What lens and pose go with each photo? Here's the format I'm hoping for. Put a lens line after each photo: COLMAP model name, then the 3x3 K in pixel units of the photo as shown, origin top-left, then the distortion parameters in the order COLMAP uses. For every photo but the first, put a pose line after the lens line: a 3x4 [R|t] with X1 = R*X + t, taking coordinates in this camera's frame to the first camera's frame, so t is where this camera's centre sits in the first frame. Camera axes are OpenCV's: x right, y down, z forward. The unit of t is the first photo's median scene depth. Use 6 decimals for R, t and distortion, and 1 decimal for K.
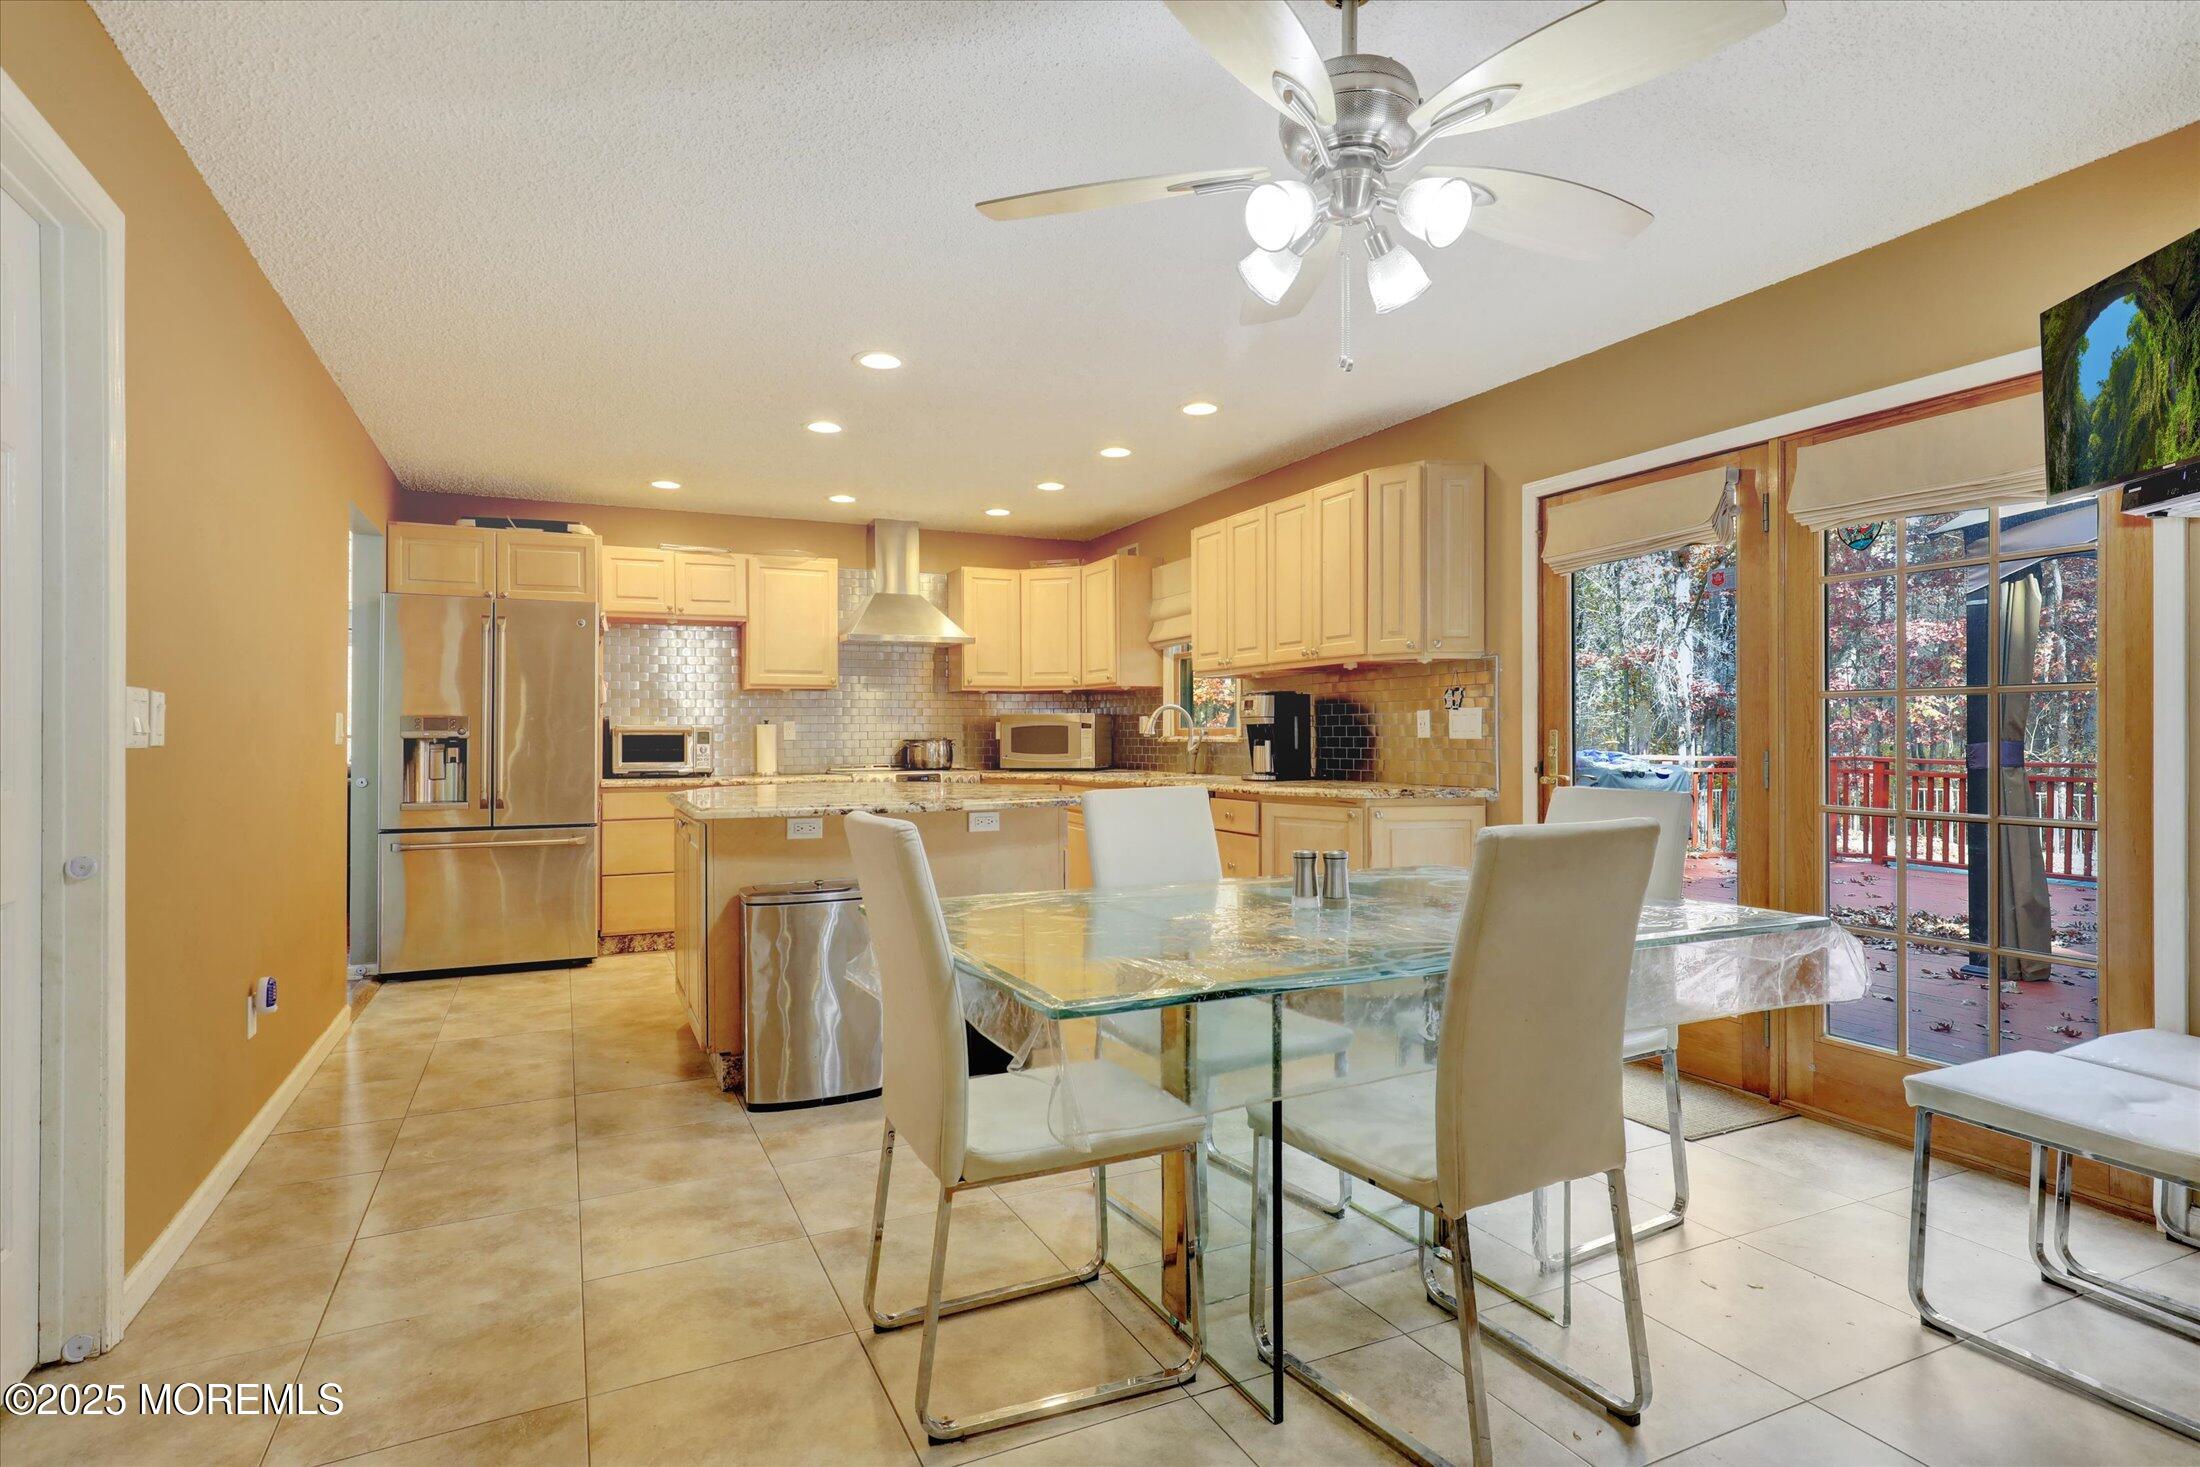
lens RADIAL K [[1096.0, 0, 1107.4], [0, 1096.0, 724.4], [0, 0, 1]] dist [-0.000527, -0.000103]
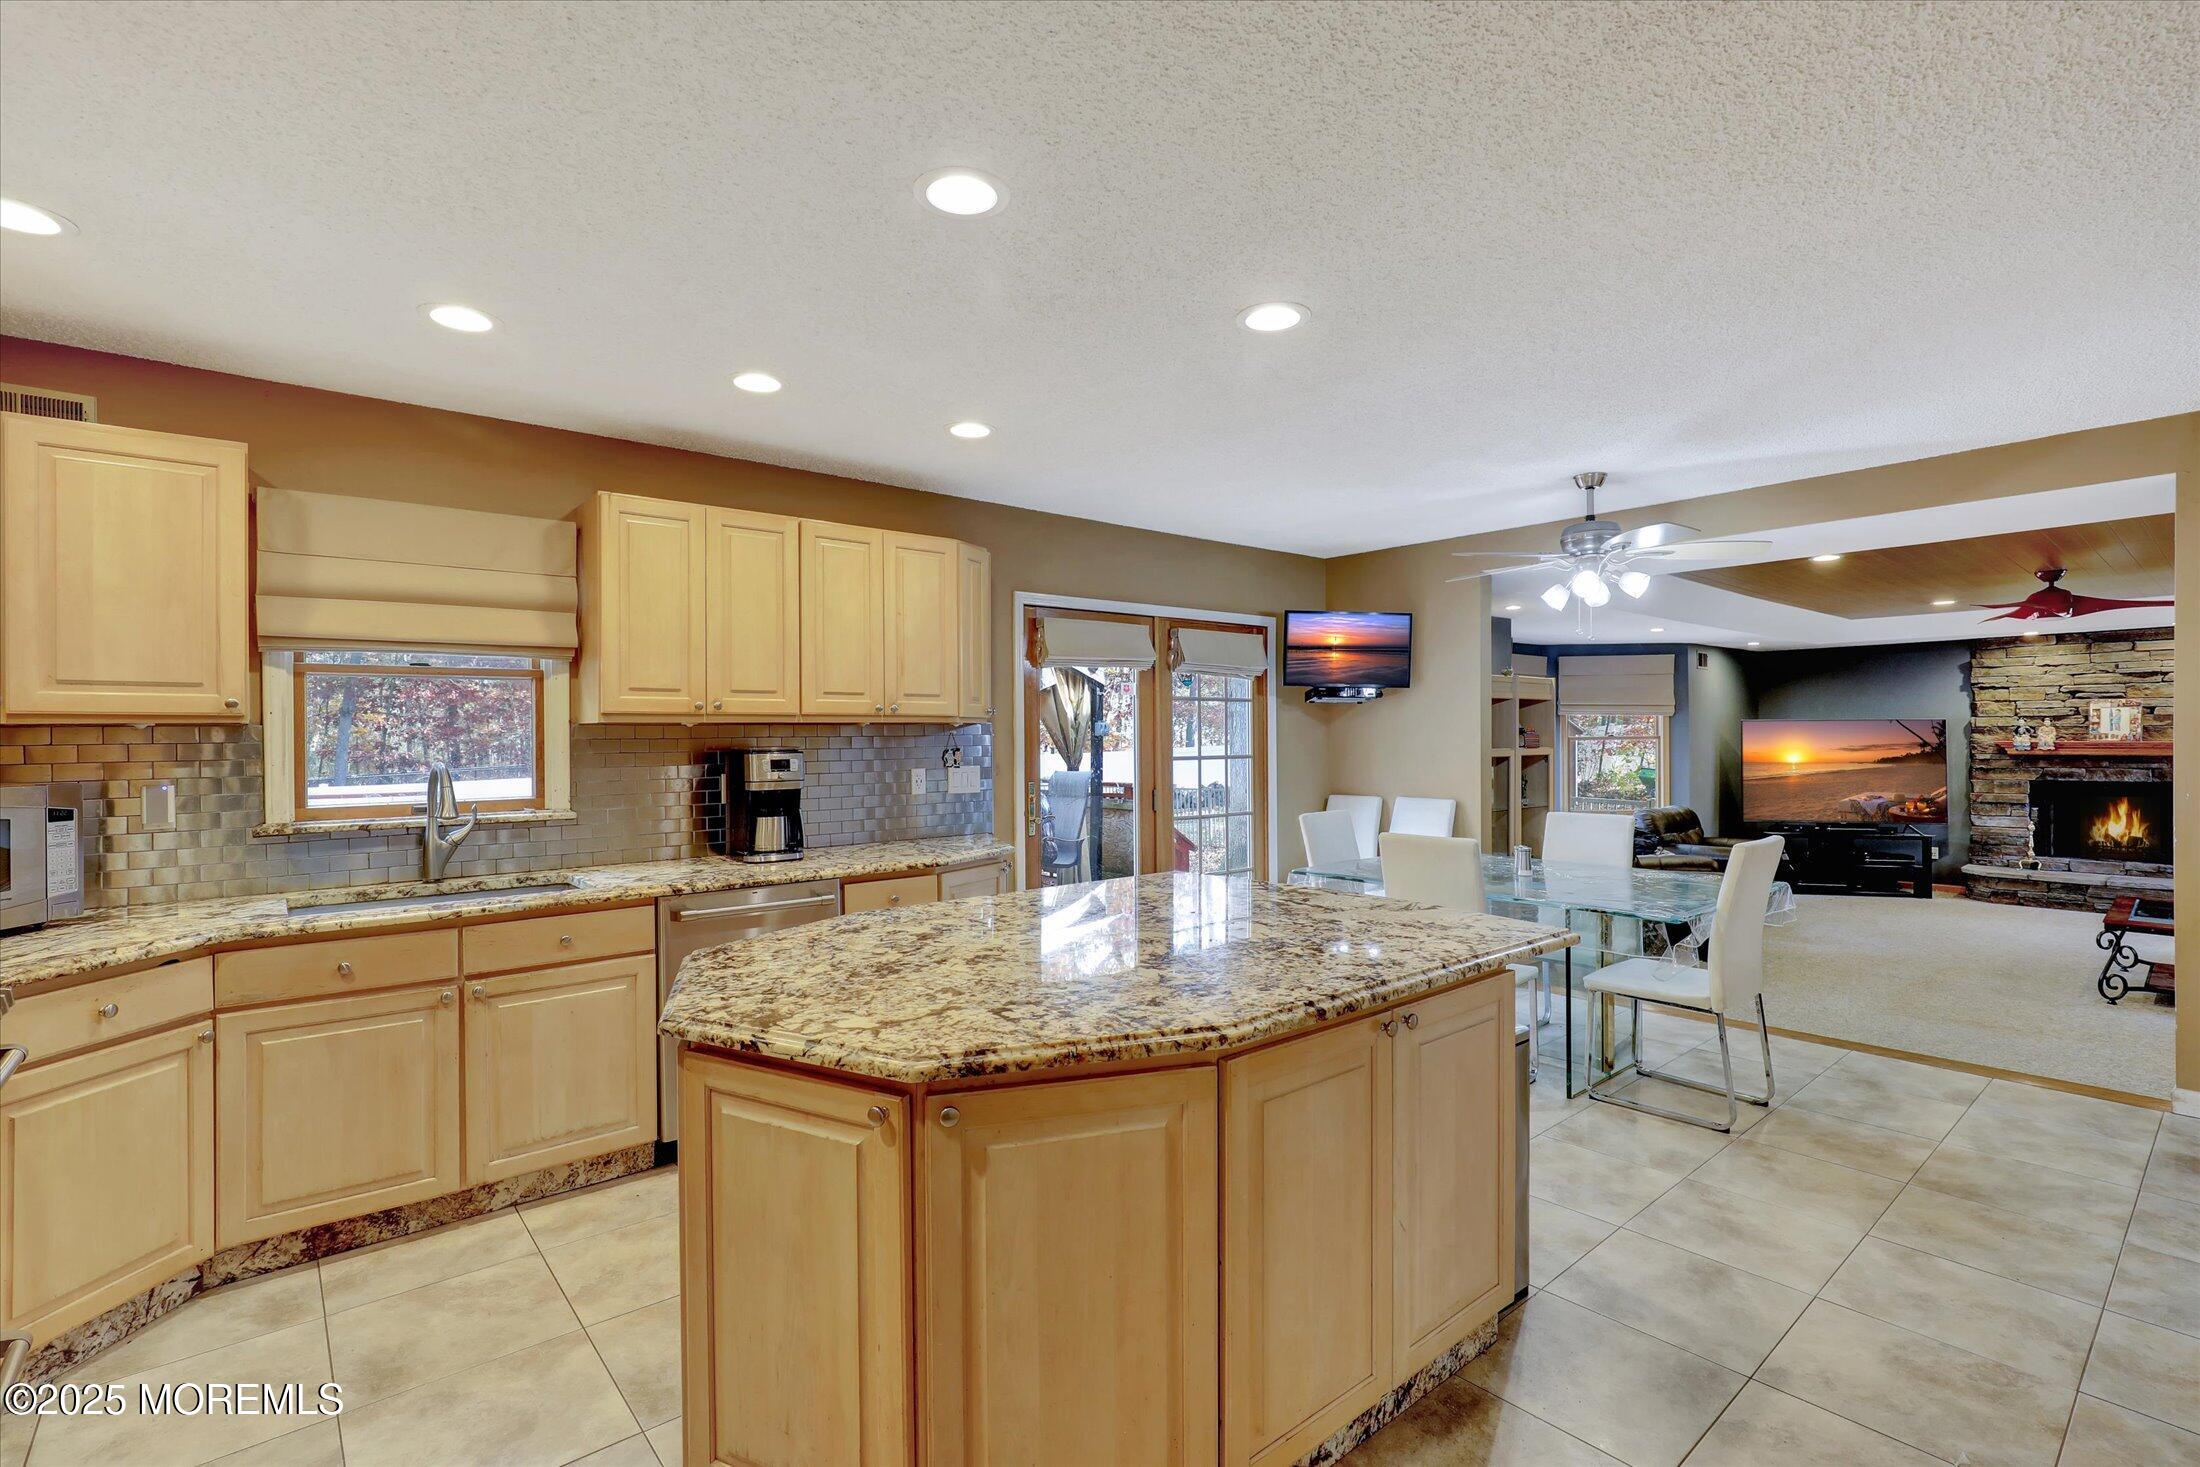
lens RADIAL K [[1002.1, 0, 1105.9], [0, 1002.1, 723.8], [0, 0, 1]] dist [-0.003062, -0.000332]
pose [[-0.238406, 0.018129, 0.970996, -0.550107], [-0.000201, 0.999825, -0.018716, -0.030320], [-0.971166, -0.004657, -0.238360, 0.833801]]
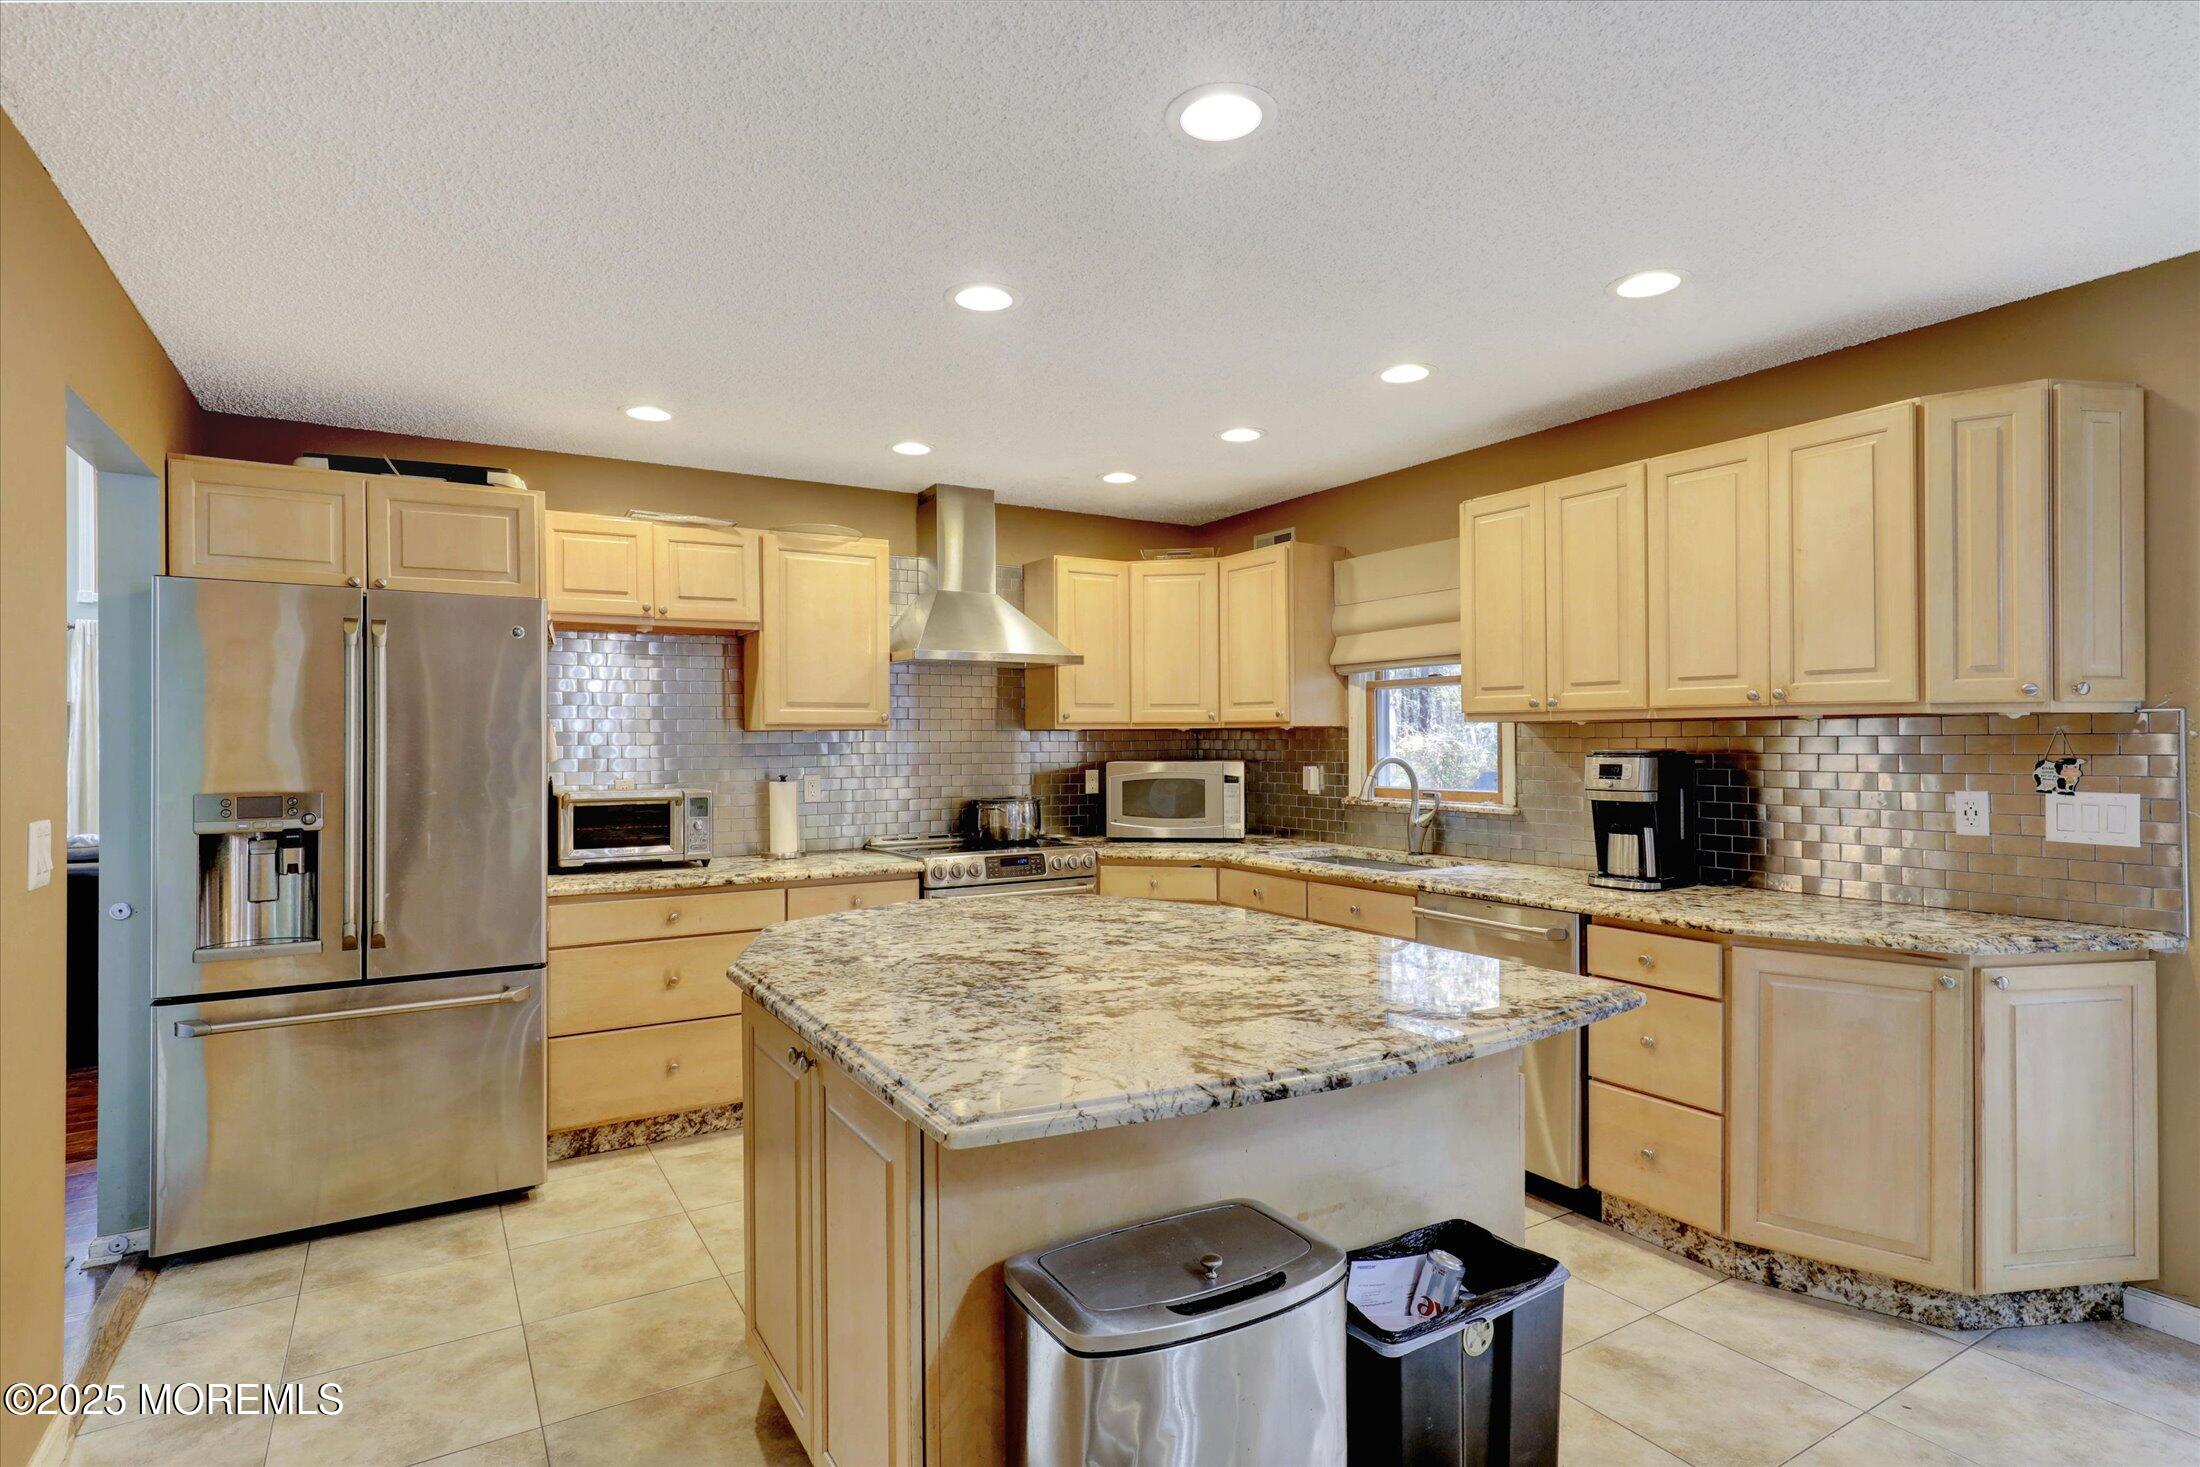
lens RADIAL K [[1094.4, 0, 1100.0], [0, 1094.4, 733.5], [0, 0, 1]] dist [-0.000645, 0.000241]
pose [[0.994662, 0.001534, 0.103177, -0.210033], [-0.002014, 0.999988, 0.004555, -0.037609], [-0.103169, -0.004739, 0.994653, 0.344675]]
